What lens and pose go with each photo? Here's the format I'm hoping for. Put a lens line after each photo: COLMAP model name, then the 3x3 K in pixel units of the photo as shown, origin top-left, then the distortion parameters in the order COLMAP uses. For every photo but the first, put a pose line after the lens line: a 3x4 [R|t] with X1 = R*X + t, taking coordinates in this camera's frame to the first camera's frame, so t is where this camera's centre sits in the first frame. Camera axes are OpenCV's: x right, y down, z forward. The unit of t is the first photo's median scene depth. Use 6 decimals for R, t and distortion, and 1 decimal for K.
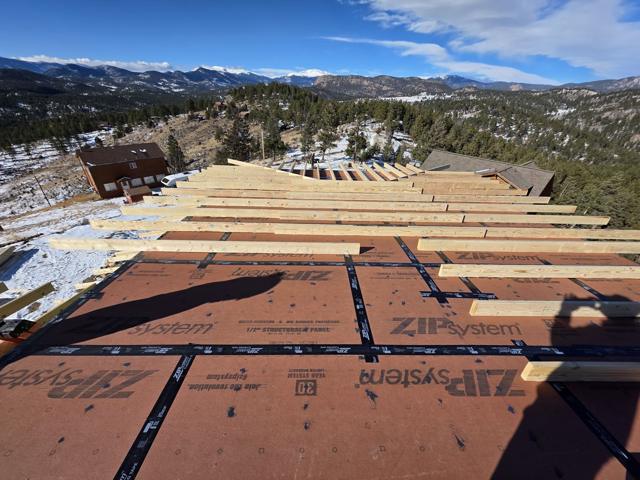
lens RADIAL K [[255.0, 0, 320.4], [0, 255.0, 241.5], [0, 0, 1]] dist [-0.000565, 0.000819]
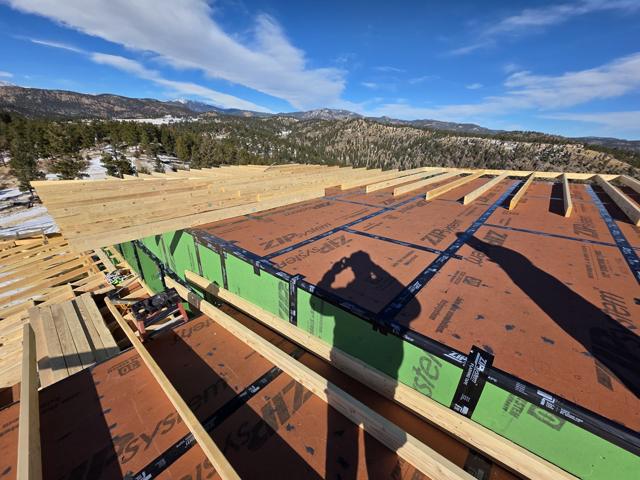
lens RADIAL K [[253.7, 0, 324.7], [0, 253.7, 242.4], [0, 0, 1]] dist [-0.002531, -0.000372]
pose [[0.661090, -0.304595, 0.685698, -0.452504], [0.350265, 0.933483, 0.076969, 0.089027], [-0.663532, 0.189292, 0.723805, -0.033310]]
